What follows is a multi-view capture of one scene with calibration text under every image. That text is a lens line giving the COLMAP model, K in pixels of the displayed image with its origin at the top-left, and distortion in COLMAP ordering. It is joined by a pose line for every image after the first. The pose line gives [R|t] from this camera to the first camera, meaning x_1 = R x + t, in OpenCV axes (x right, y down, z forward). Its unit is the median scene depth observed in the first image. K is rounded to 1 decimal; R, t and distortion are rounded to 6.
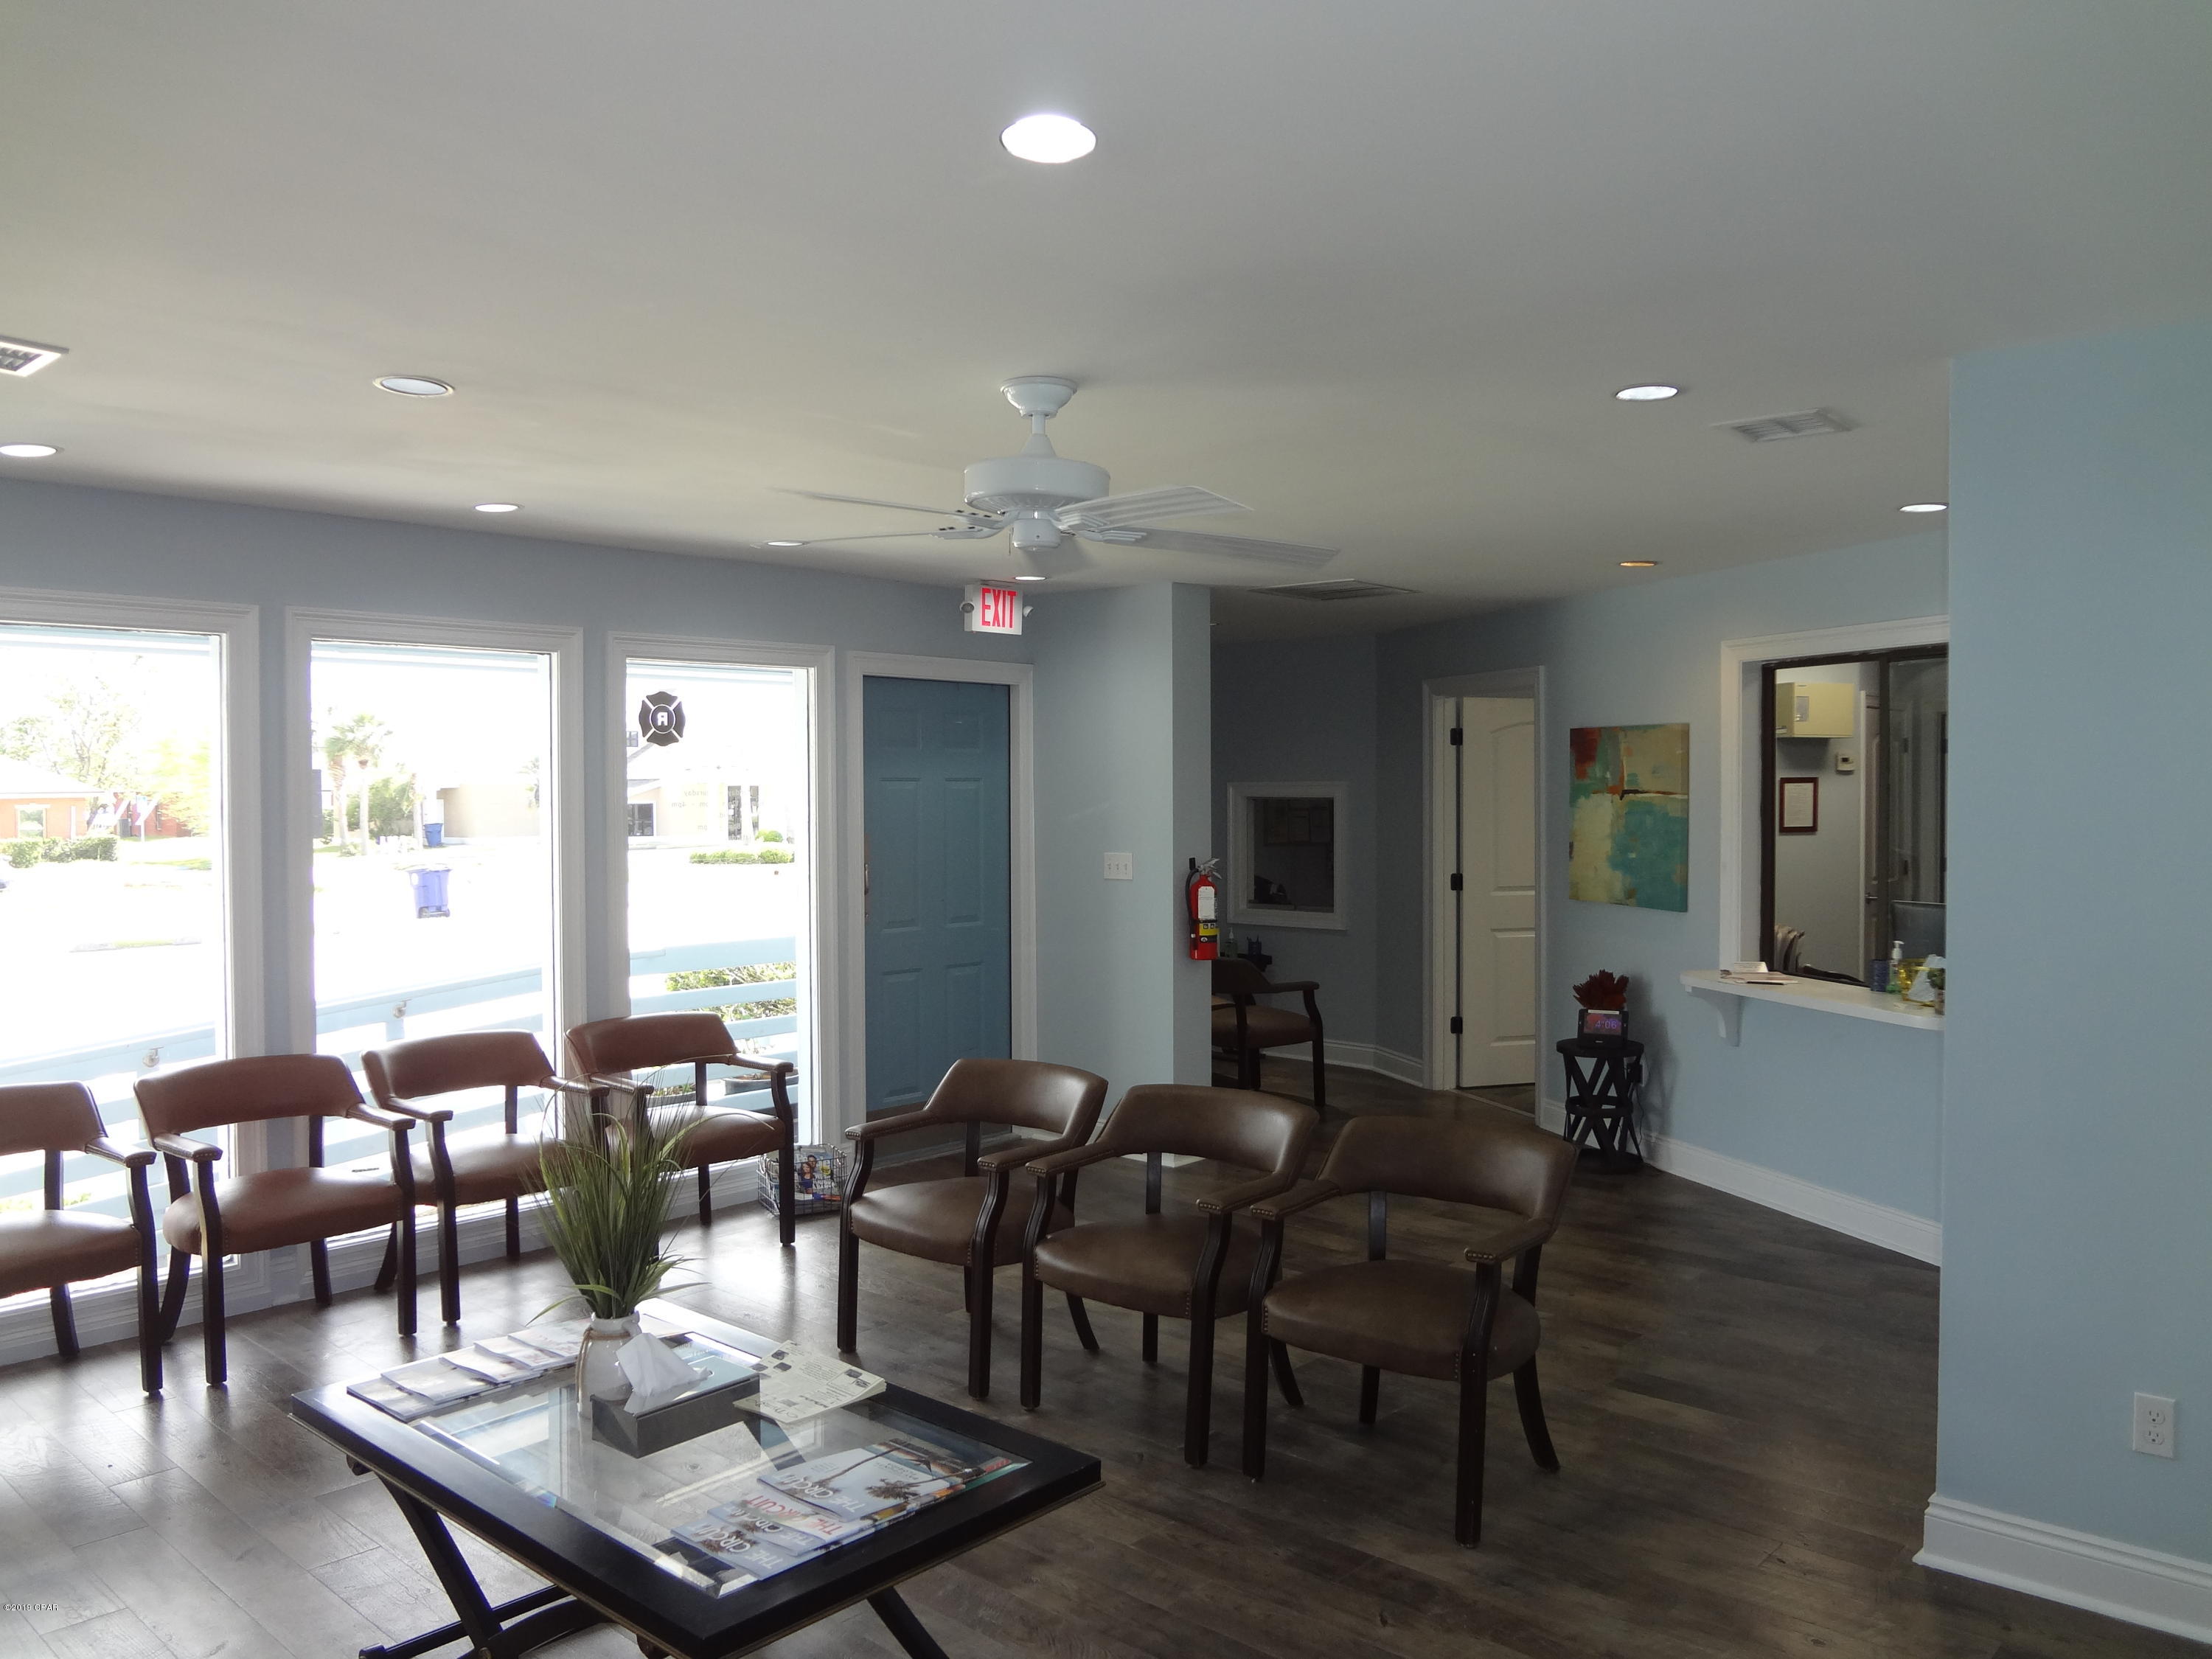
lens RADIAL K [[1652.8, 0, 1097.4], [0, 1652.8, 831.6], [0, 0, 1]] dist [-0.043511, 0.008299]
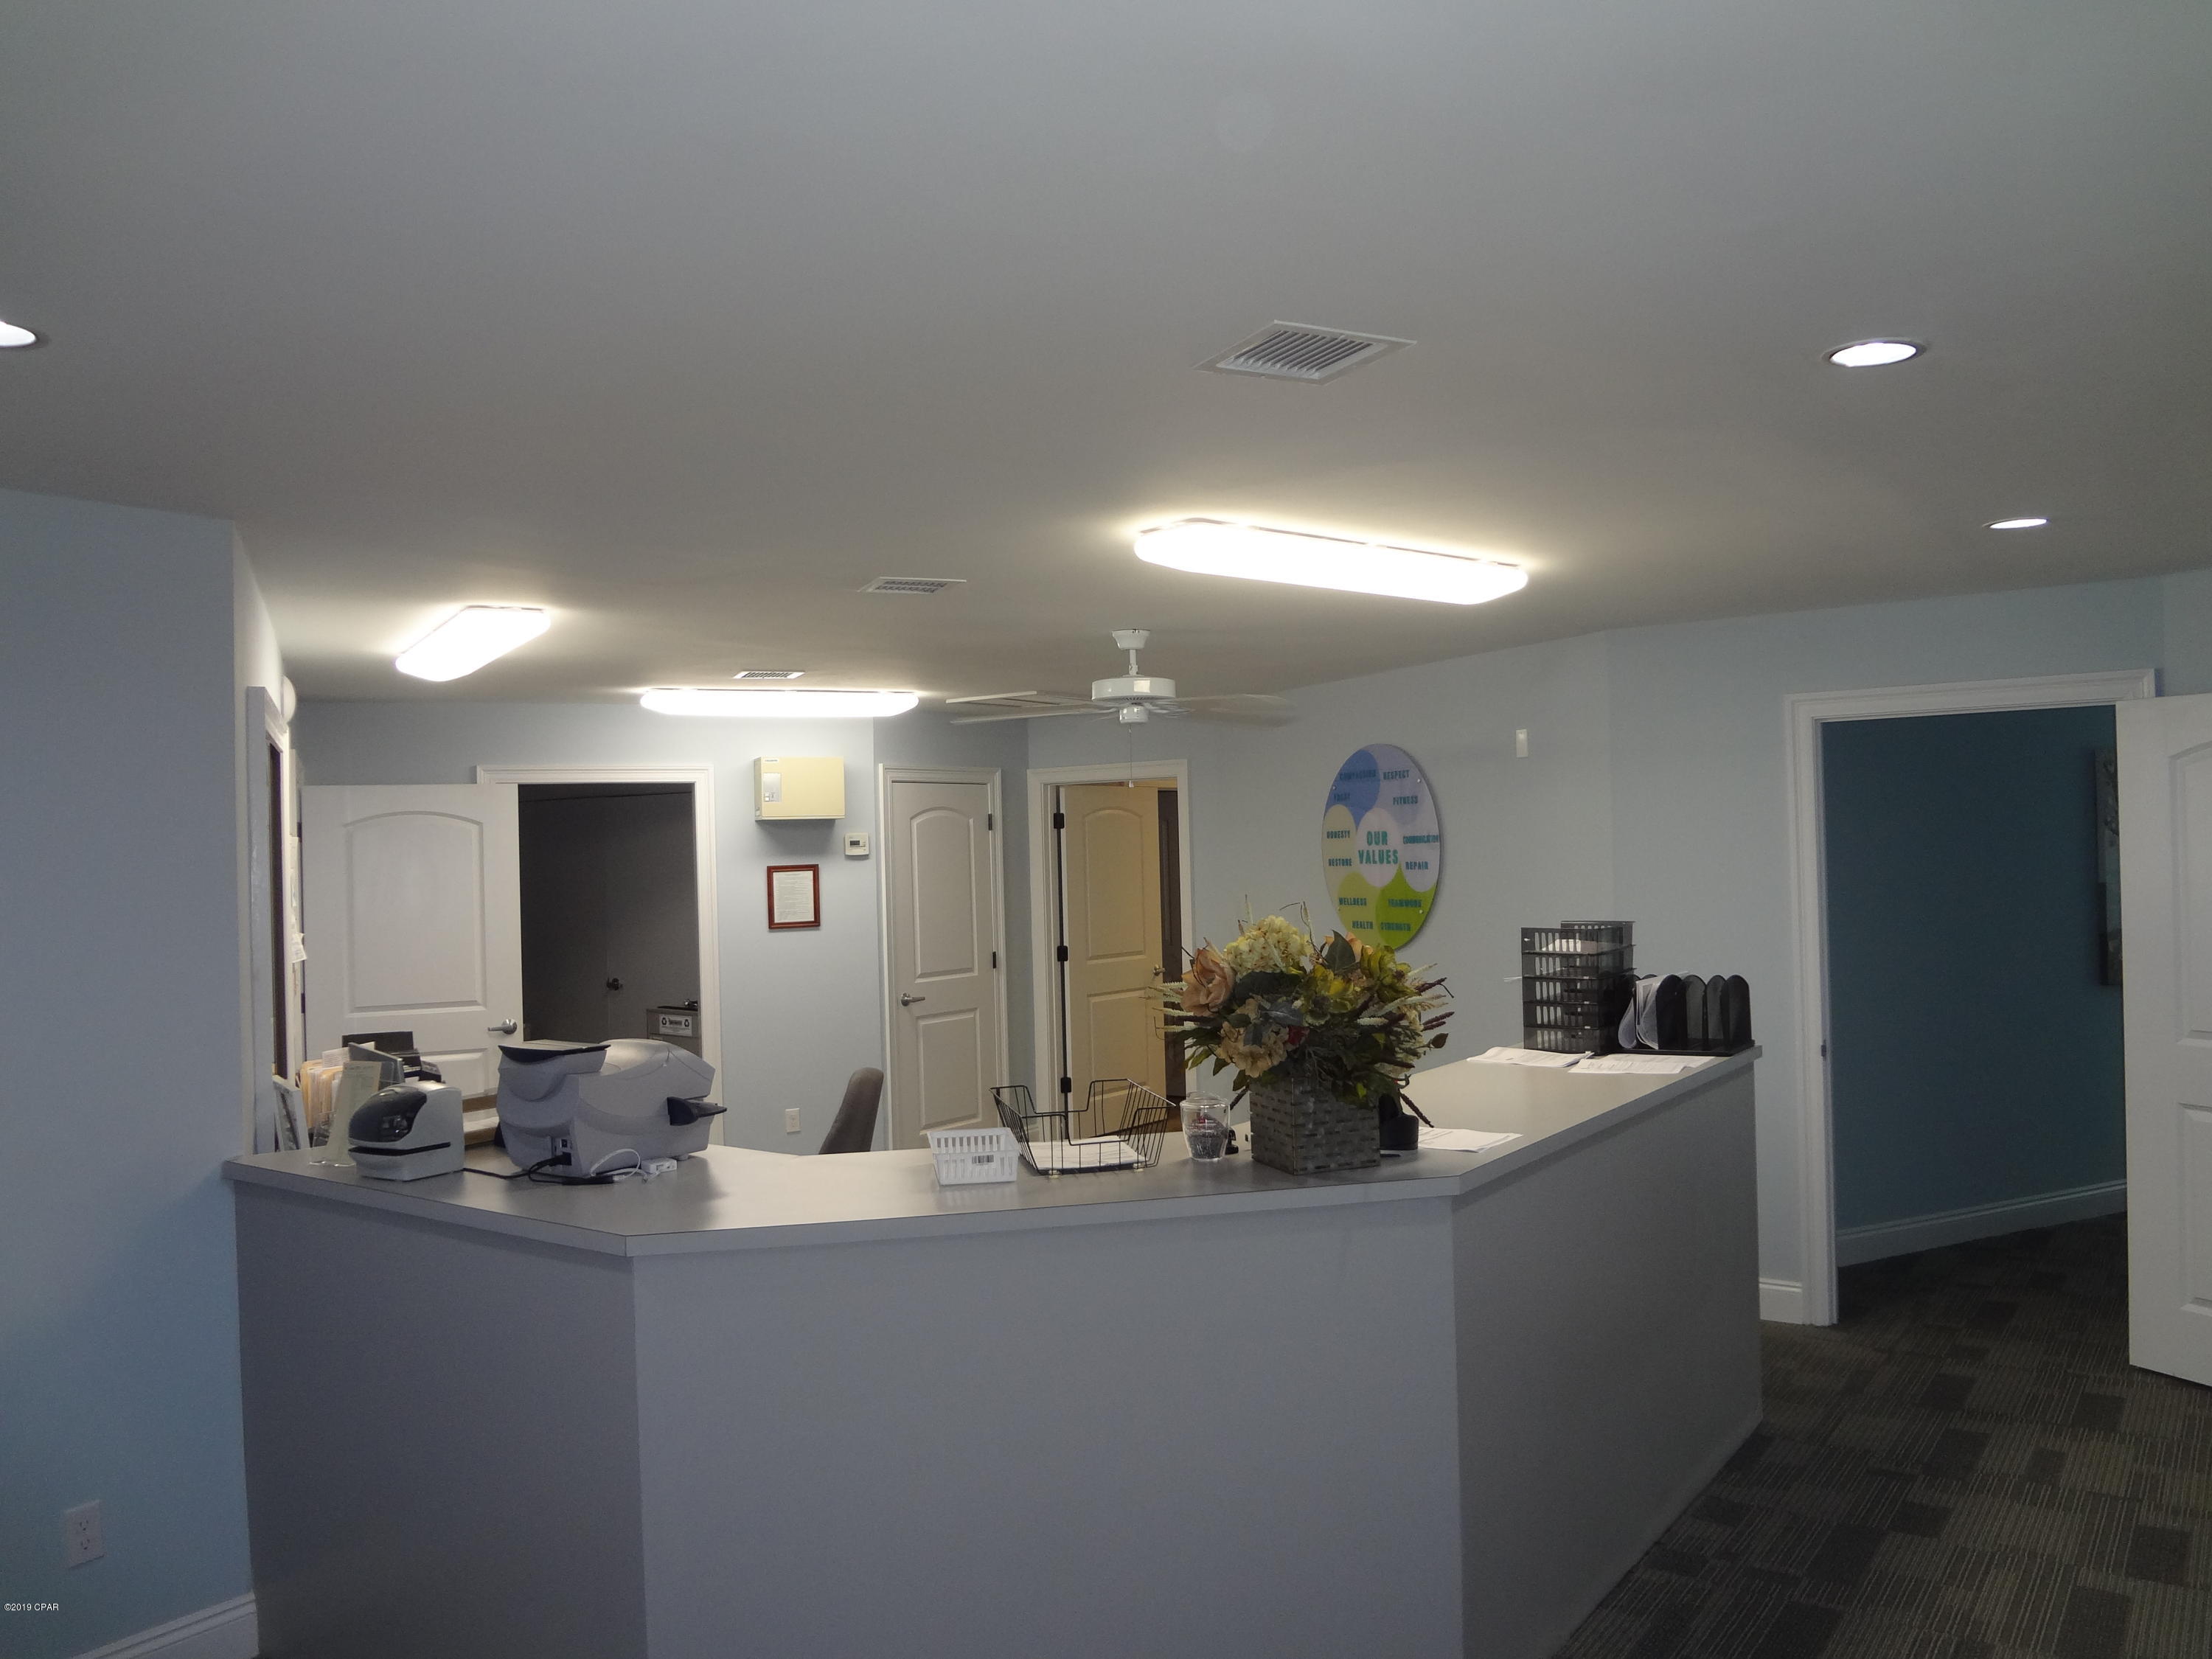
lens RADIAL K [[1652.8, 0, 1104.9], [0, 1652.8, 827.6], [0, 0, 1]] dist [-0.043511, 0.008299]
pose [[0.991709, -0.020260, 0.126893, 0.641201], [0.026006, 0.998702, -0.043788, -0.013750], [-0.125842, 0.046725, 0.990949, 0.148485]]
